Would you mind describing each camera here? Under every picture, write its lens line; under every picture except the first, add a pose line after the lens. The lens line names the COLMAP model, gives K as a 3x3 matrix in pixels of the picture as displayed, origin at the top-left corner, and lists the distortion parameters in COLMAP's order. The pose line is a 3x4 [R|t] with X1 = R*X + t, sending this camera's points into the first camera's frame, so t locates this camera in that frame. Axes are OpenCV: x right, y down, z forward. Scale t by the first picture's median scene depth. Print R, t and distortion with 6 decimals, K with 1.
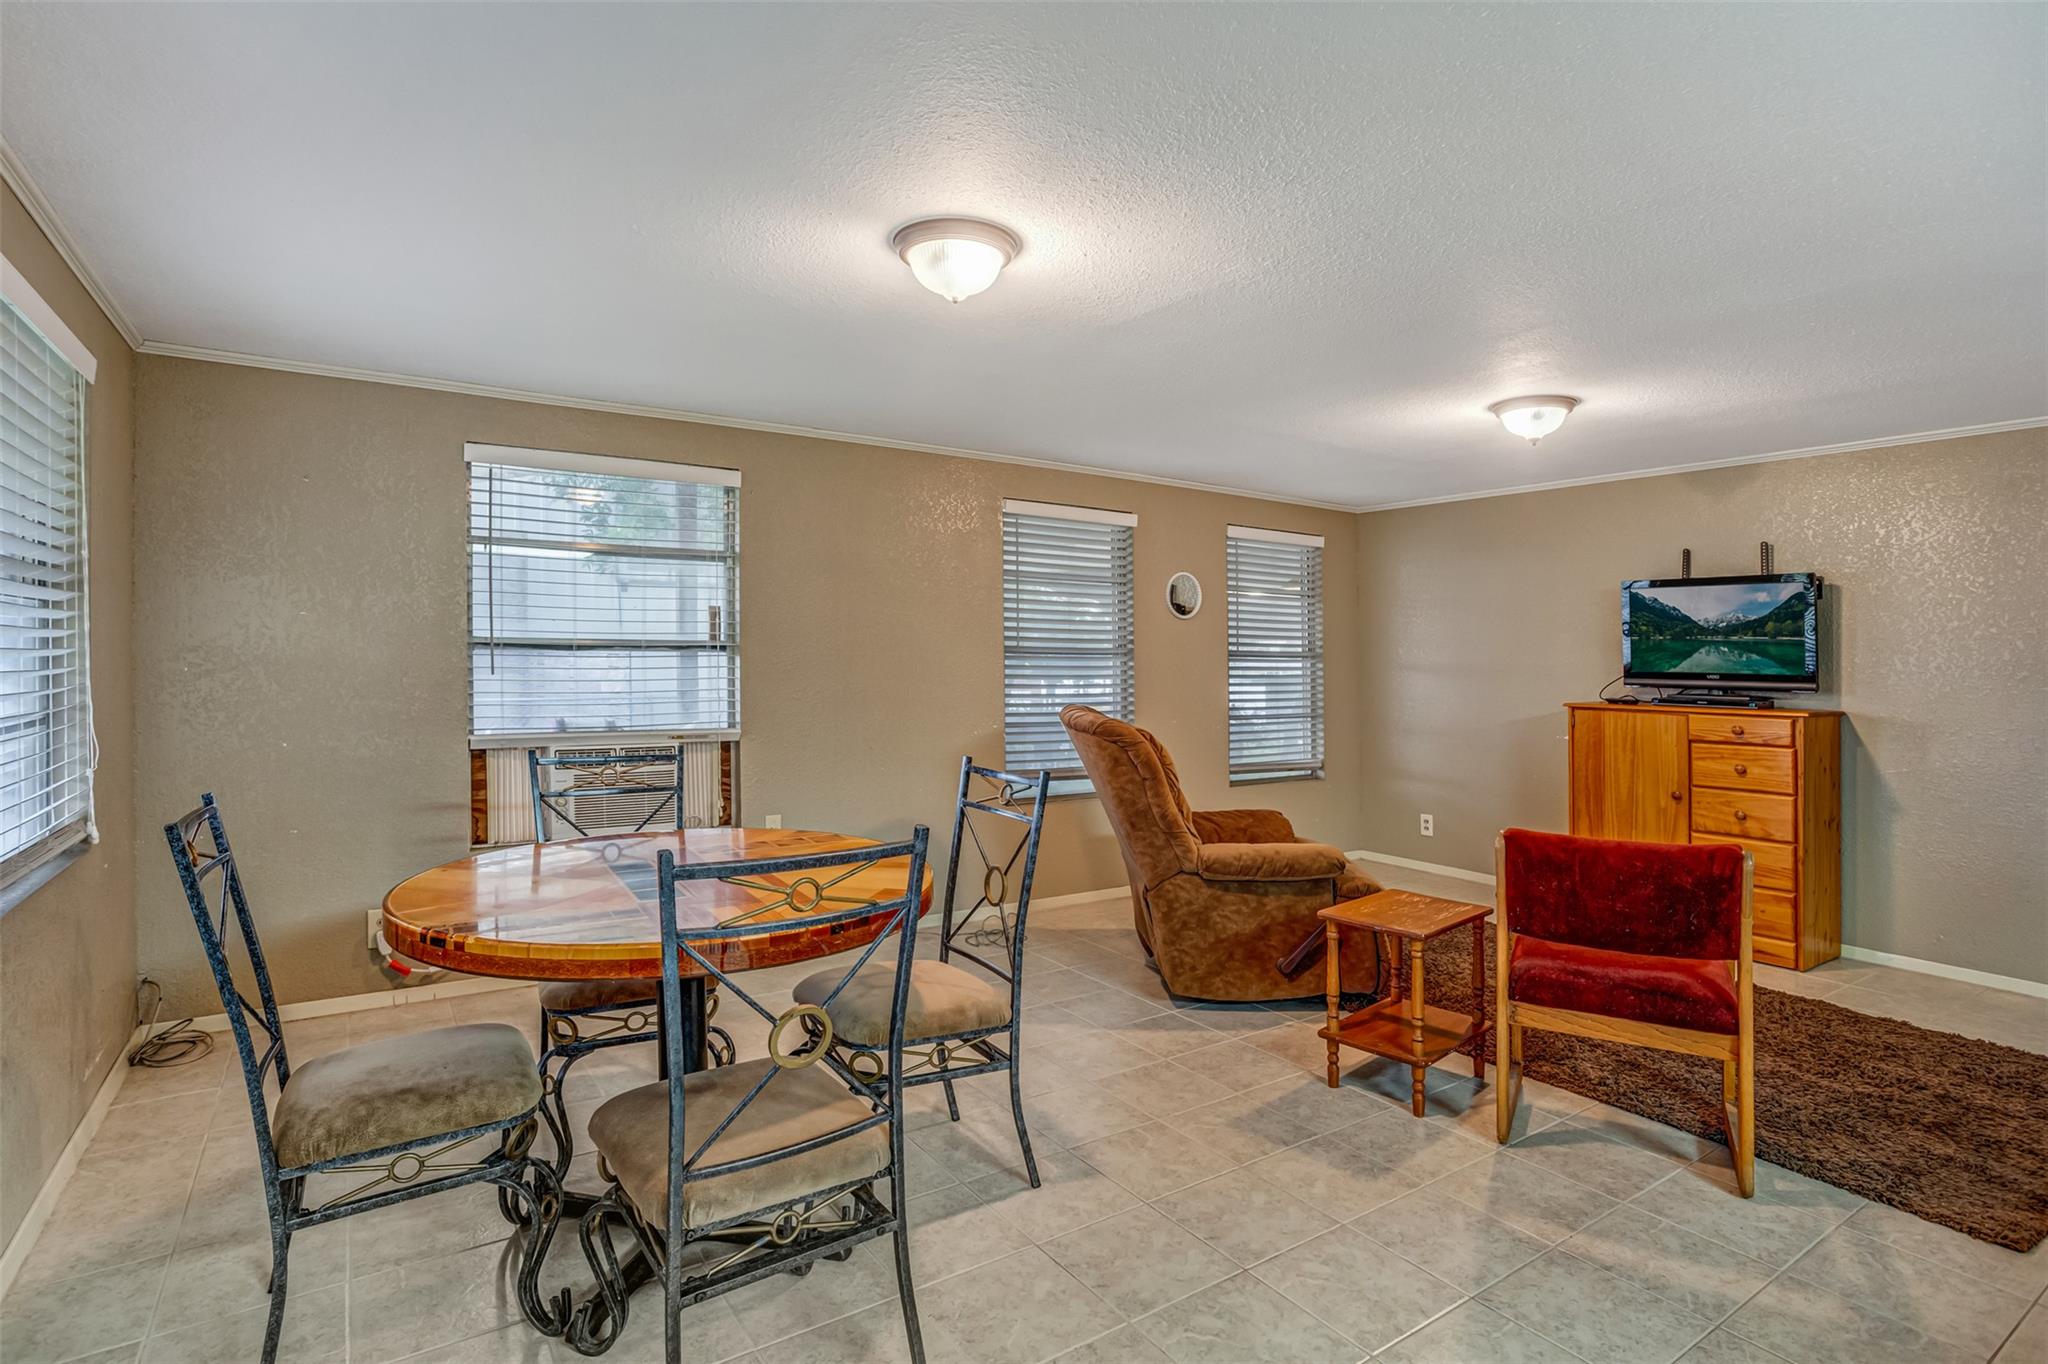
lens RADIAL K [[1032.7, 0, 1023.6], [0, 1032.7, 620.0], [0, 0, 1]] dist [-0.037091, 0.025883]
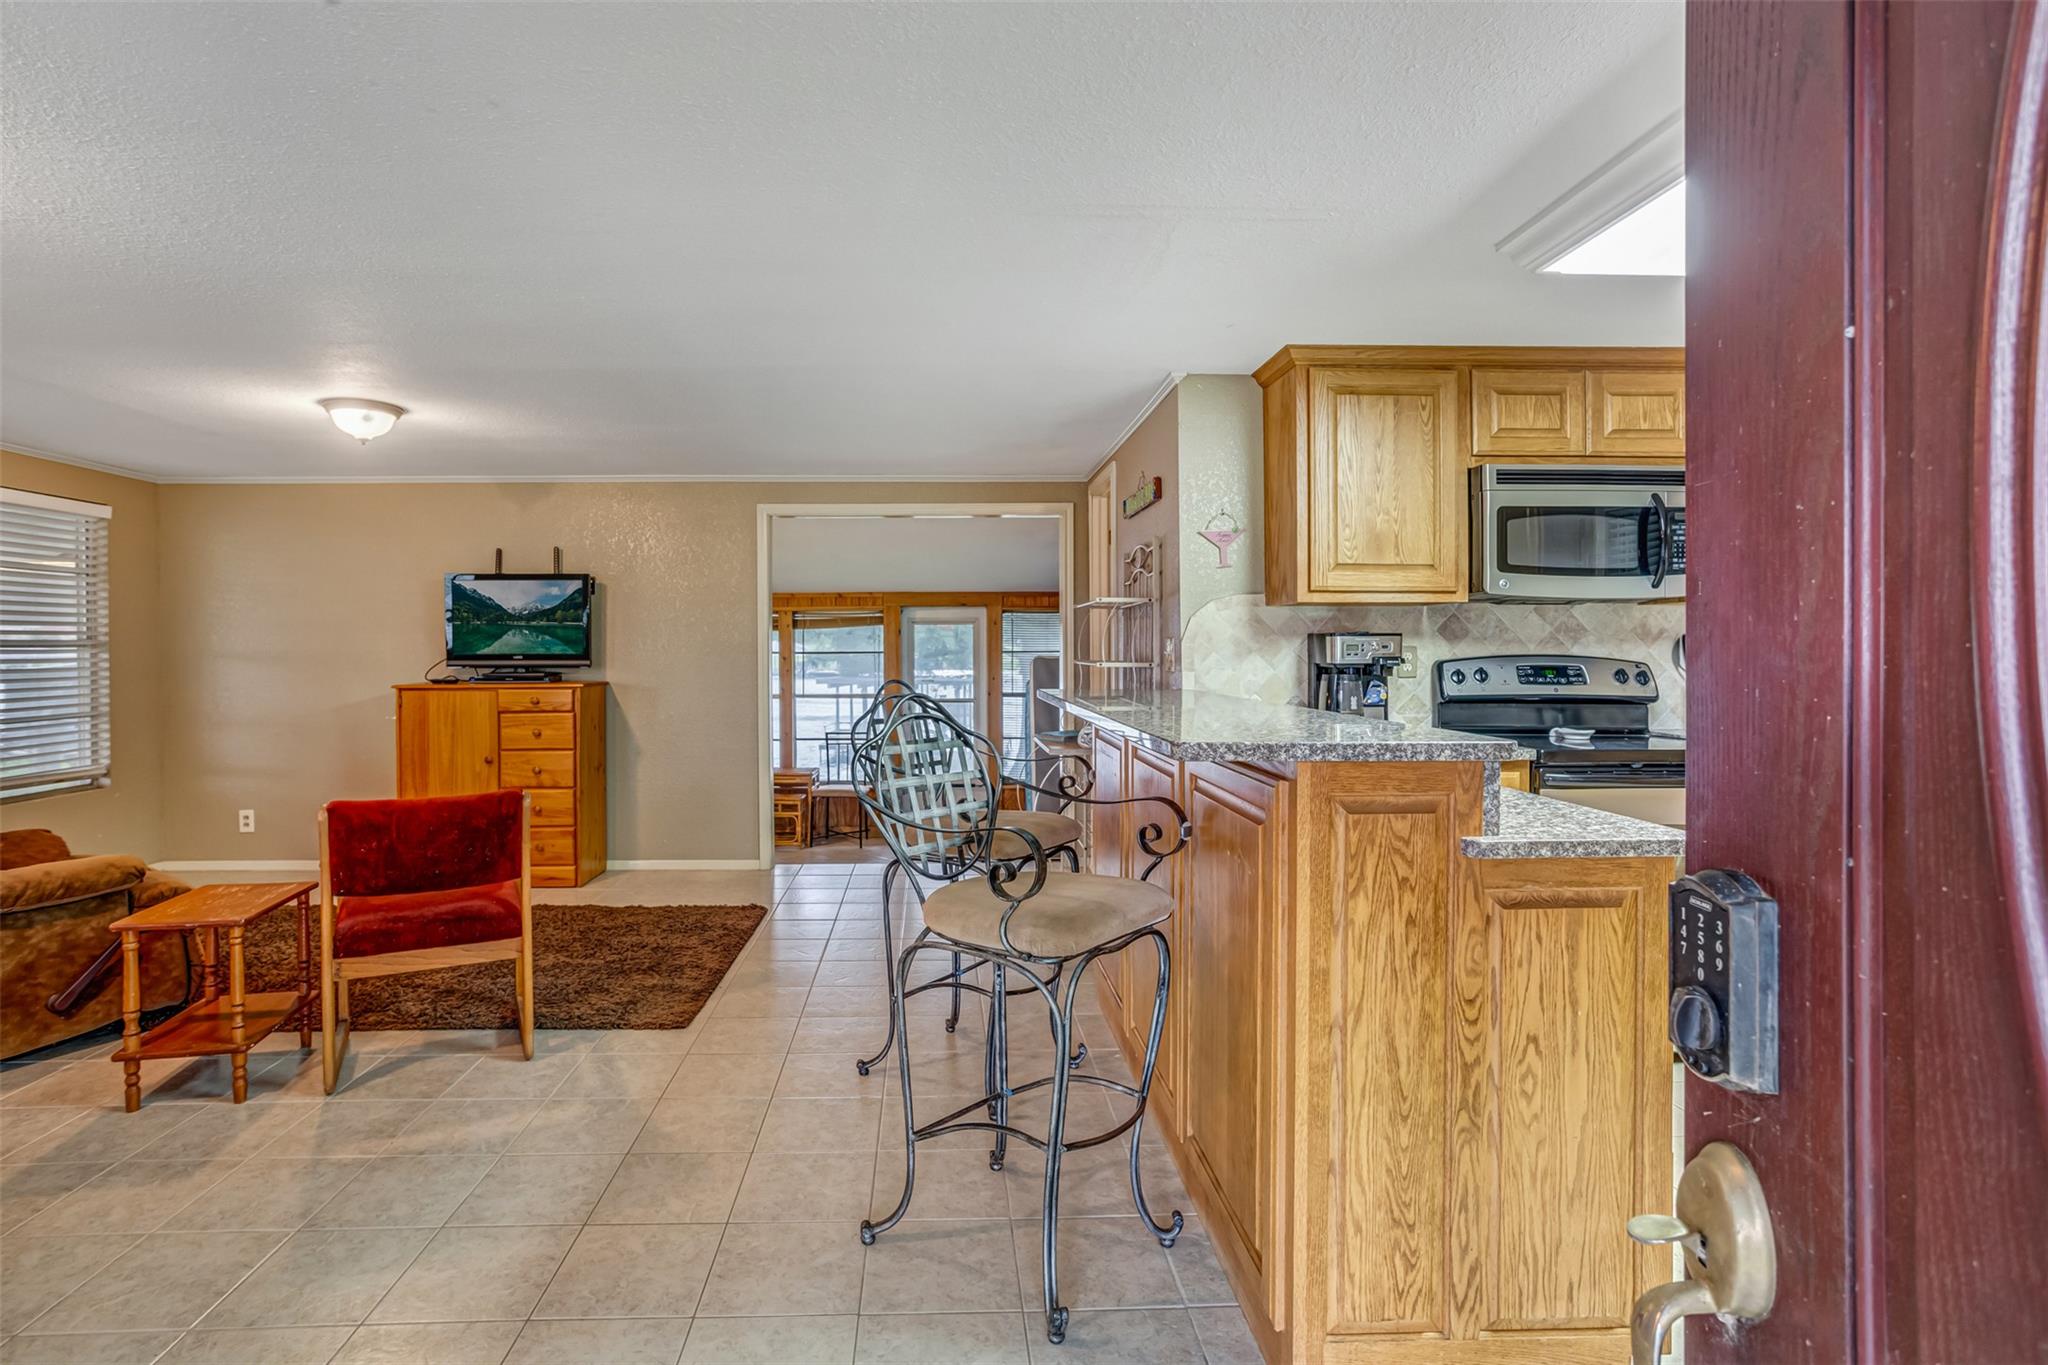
lens RADIAL K [[1026.5, 0, 955.6], [0, 1026.5, 646.6], [0, 0, 1]] dist [-0.044286, 0.031793]
pose [[0.552469, -0.016746, 0.833365, -0.037025], [-0.017551, 0.999343, 0.031717, -0.003709], [-0.833349, -0.032149, 0.551812, -0.098174]]
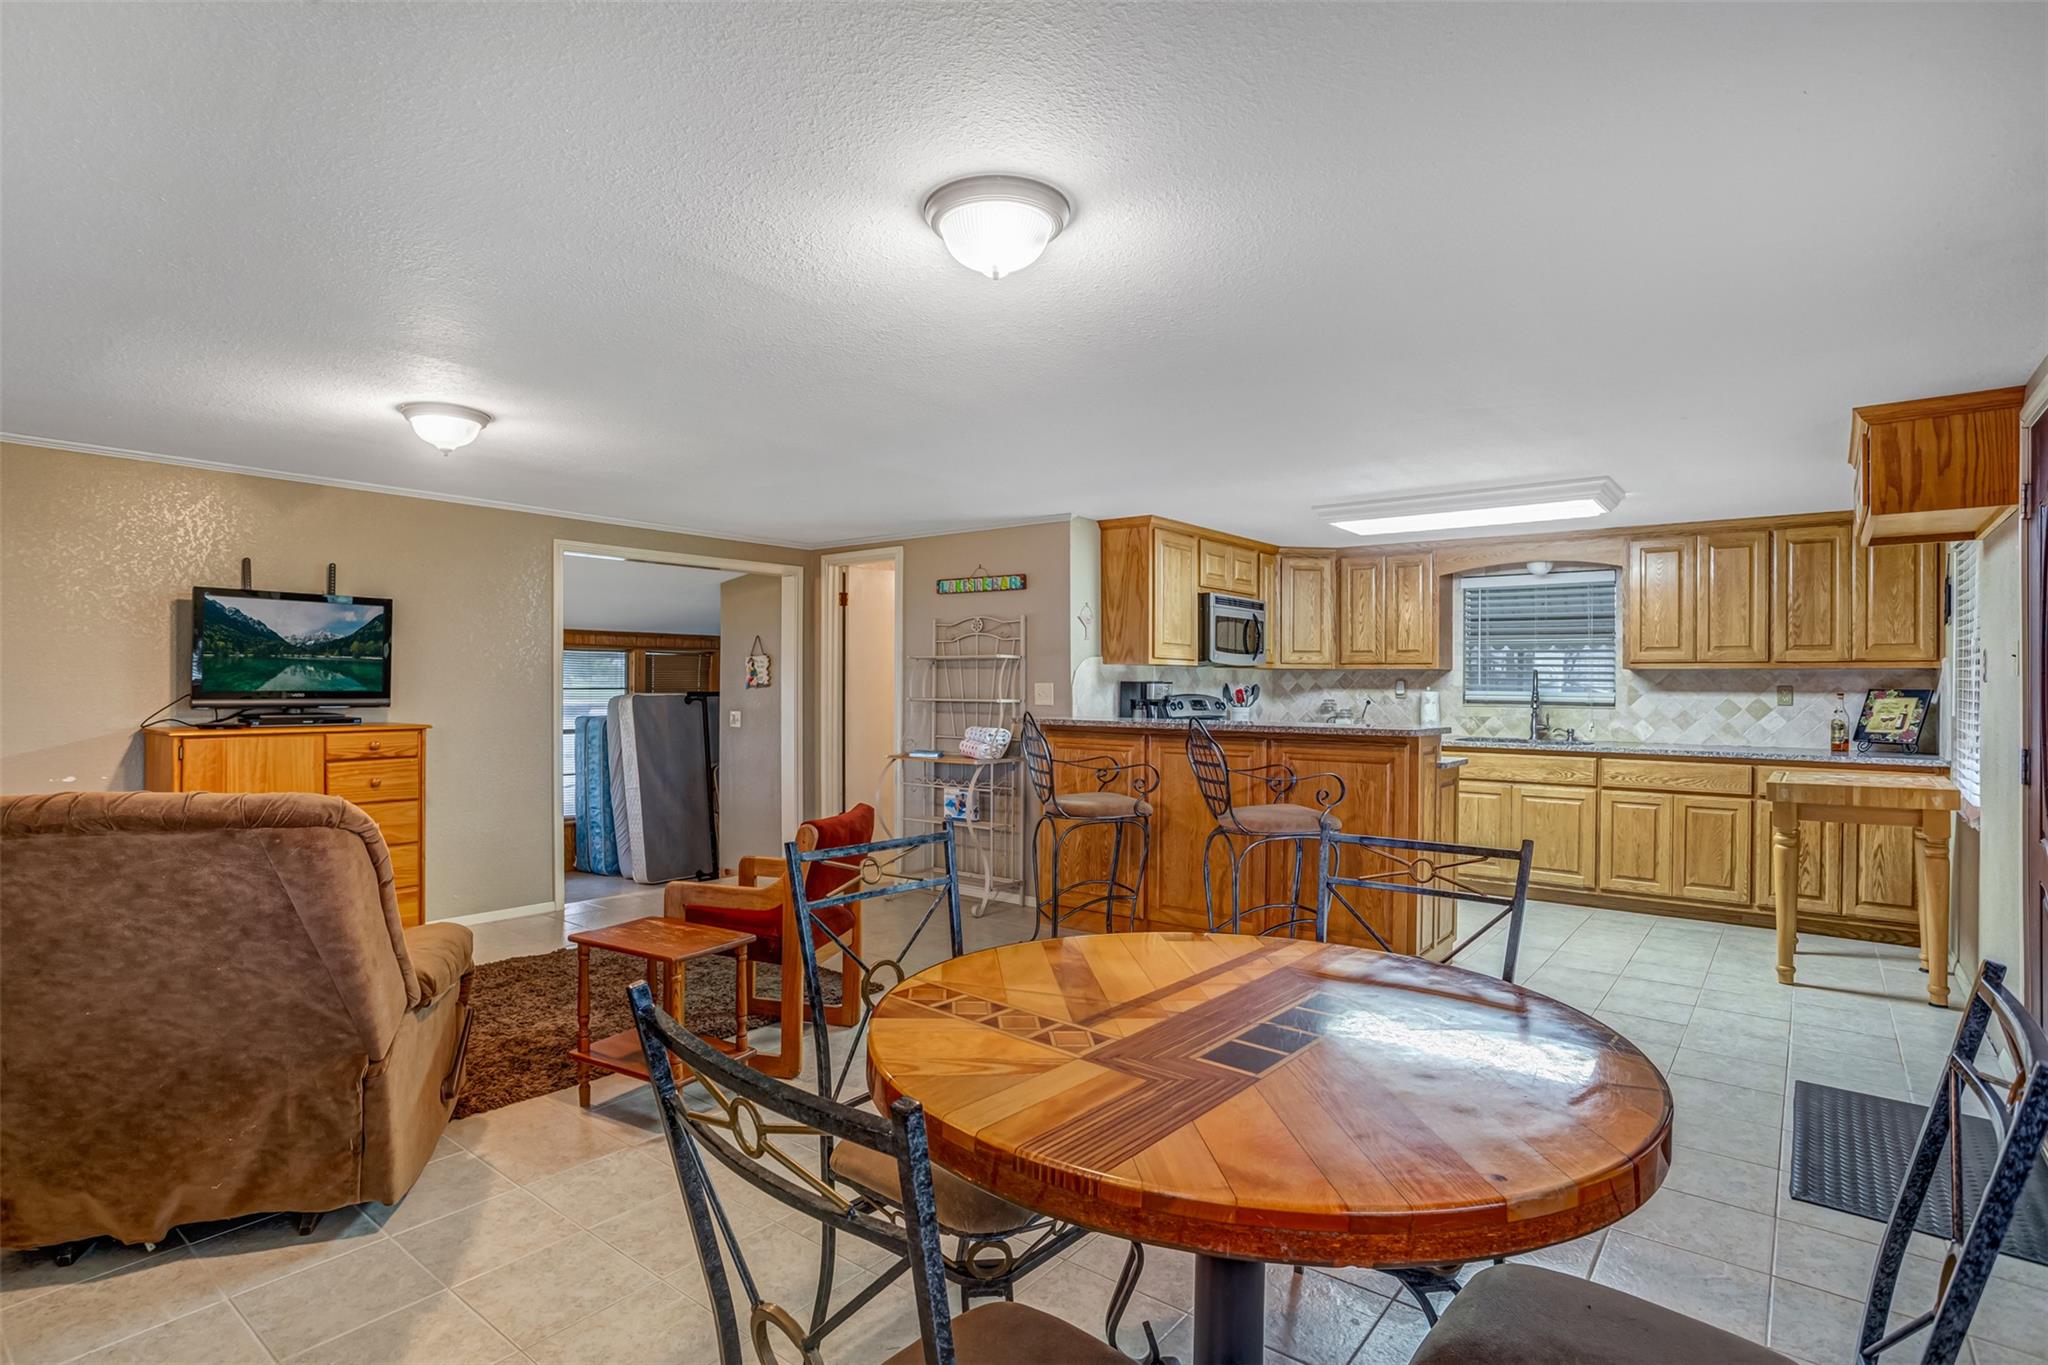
lens RADIAL K [[1078.0, 0, 1024.0], [0, 1078.0, 682.5], [0, 0, 1]] dist [-0.025224, 0.030100]
pose [[-0.308274, -0.015904, 0.951165, -0.667757], [-0.043336, 0.999057, 0.002660, 0.013827], [-0.950310, -0.040400, -0.308673, 0.915280]]
